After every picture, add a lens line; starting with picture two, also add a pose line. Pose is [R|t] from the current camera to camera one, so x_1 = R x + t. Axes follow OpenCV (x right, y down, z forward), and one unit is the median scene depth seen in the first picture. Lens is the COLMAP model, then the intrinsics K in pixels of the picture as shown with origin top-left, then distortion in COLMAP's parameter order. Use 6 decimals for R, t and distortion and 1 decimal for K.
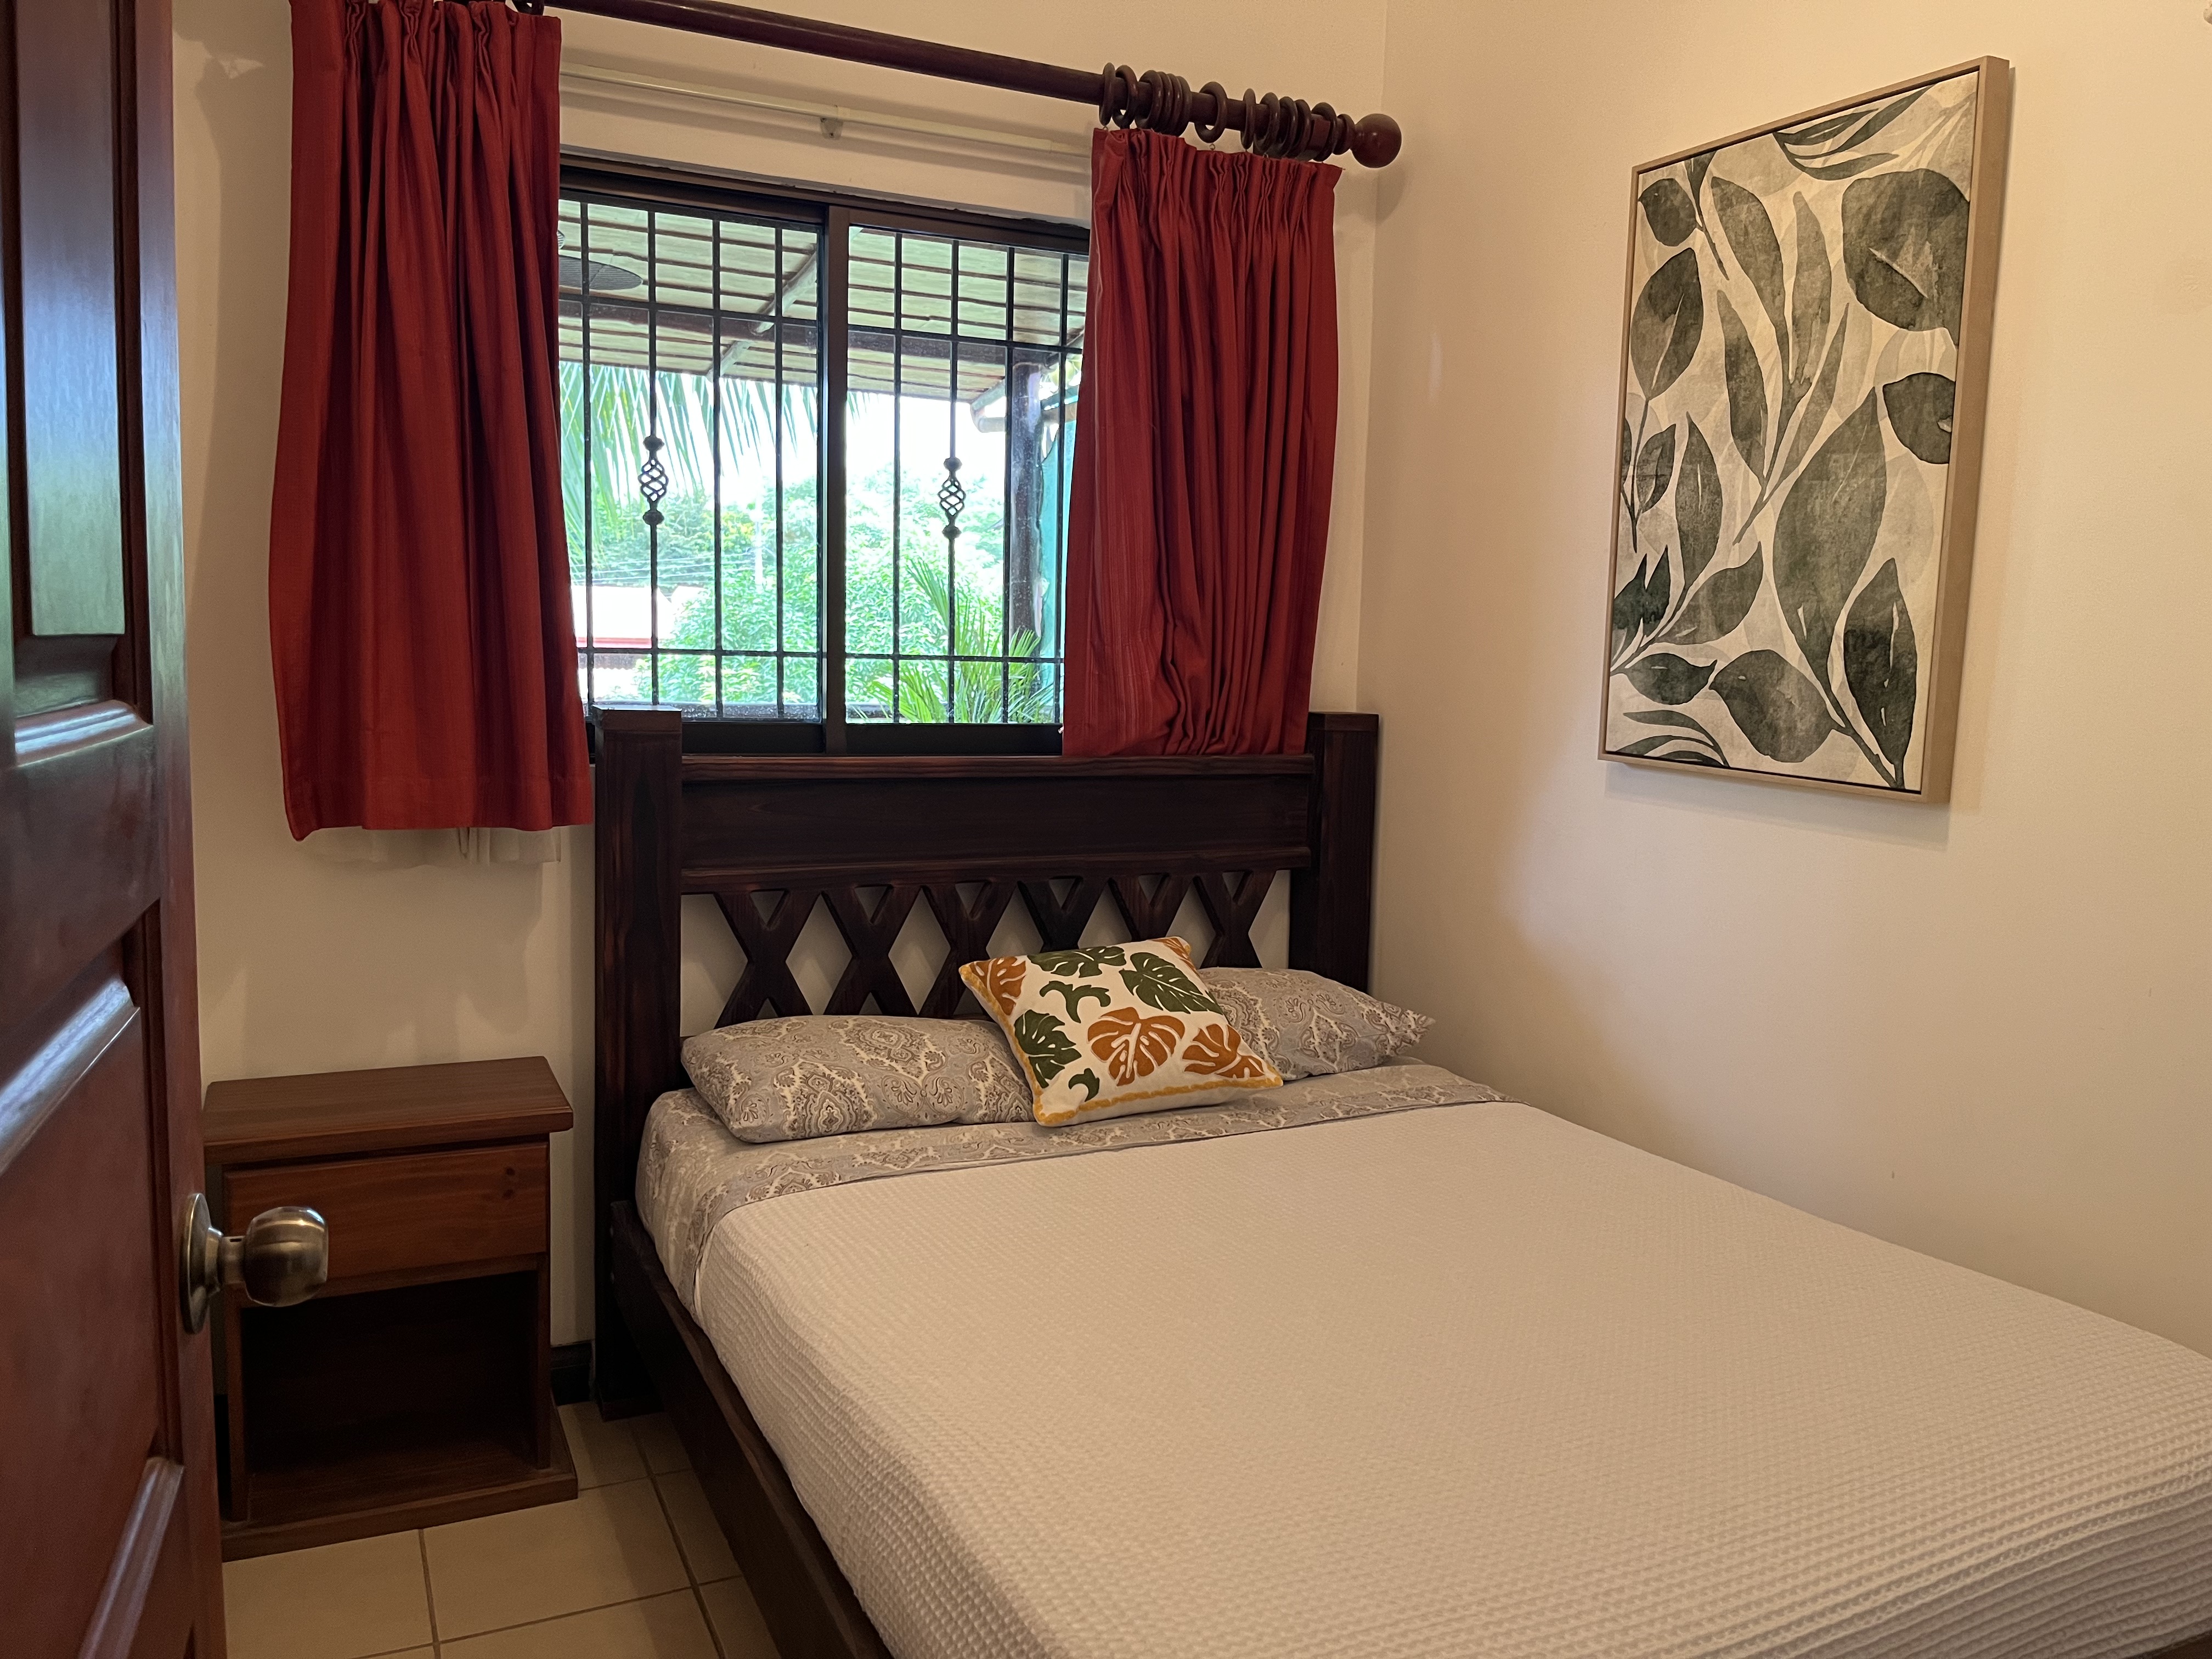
lens RADIAL K [[1660.2, 0, 1108.1], [0, 1660.2, 820.4], [0, 0, 1]] dist [0.080353, -0.118247]
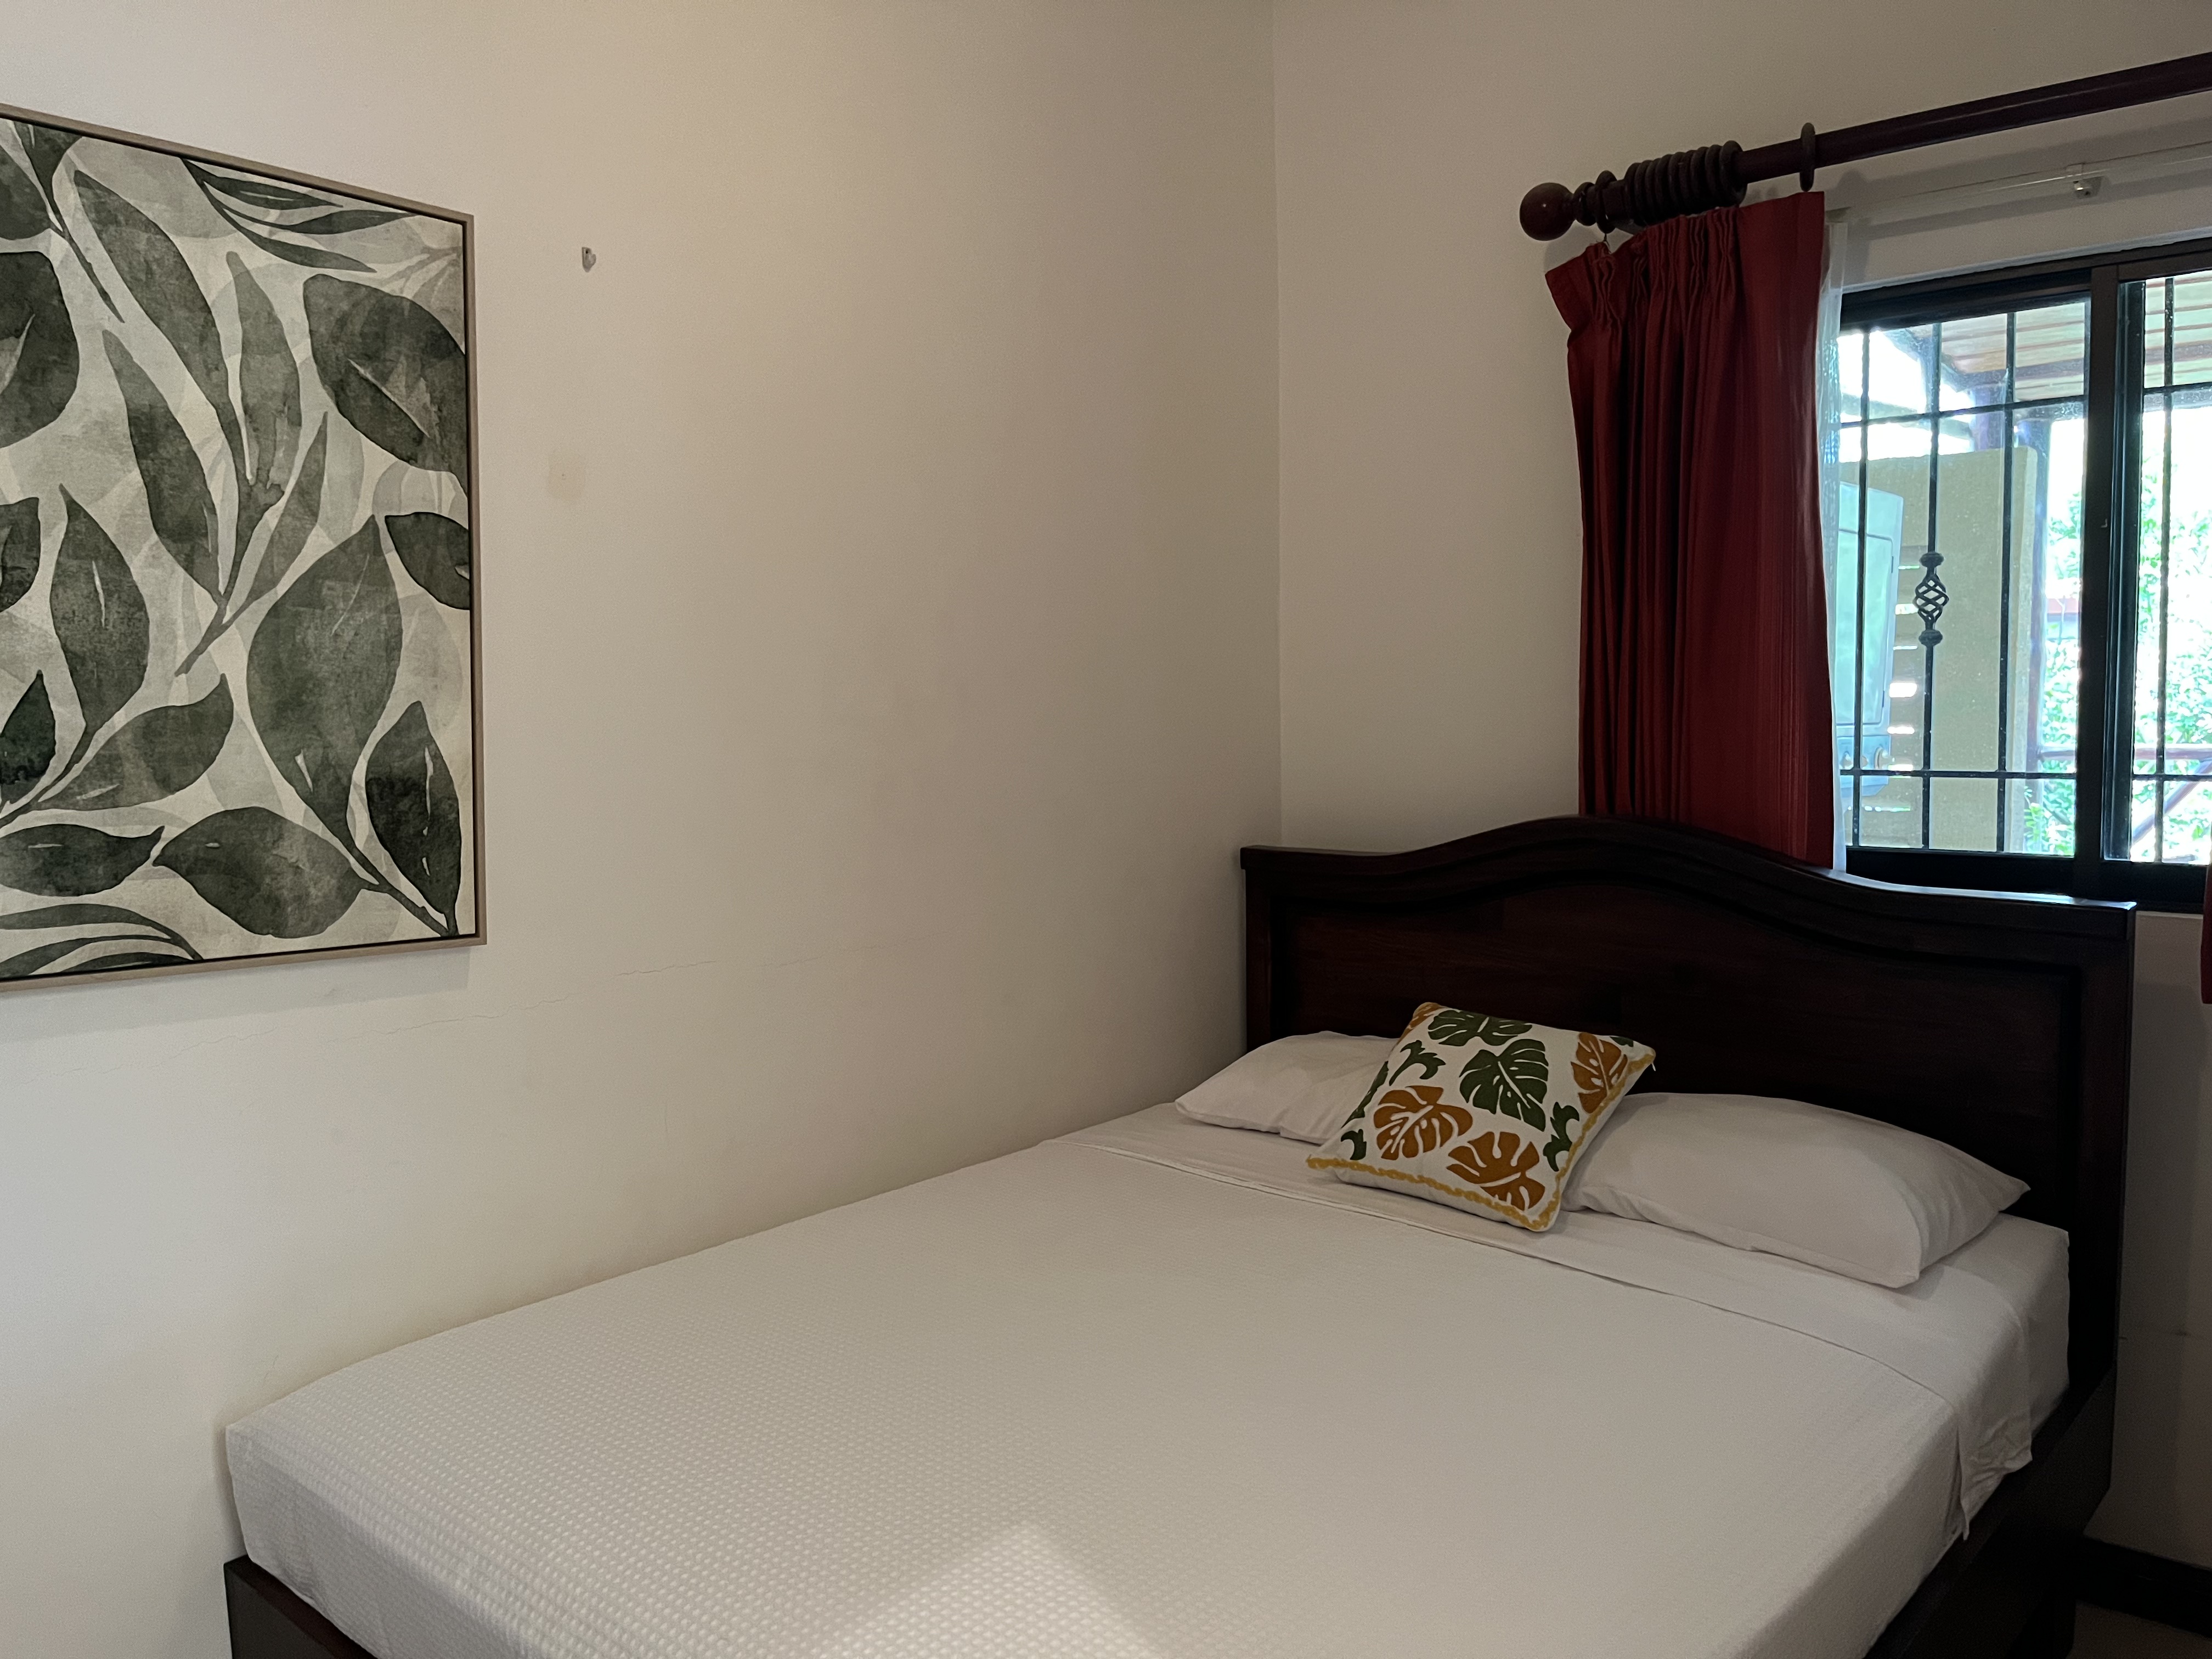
lens RADIAL K [[1660.2, 0, 1108.1], [0, 1660.2, 820.4], [0, 0, 1]] dist [0.080353, -0.118247]
pose [[-0.406377, -0.088626, 0.909397, -0.530744], [0.093575, 0.986015, 0.137908, -0.173896], [-0.908901, 0.141139, -0.392401, 0.971902]]
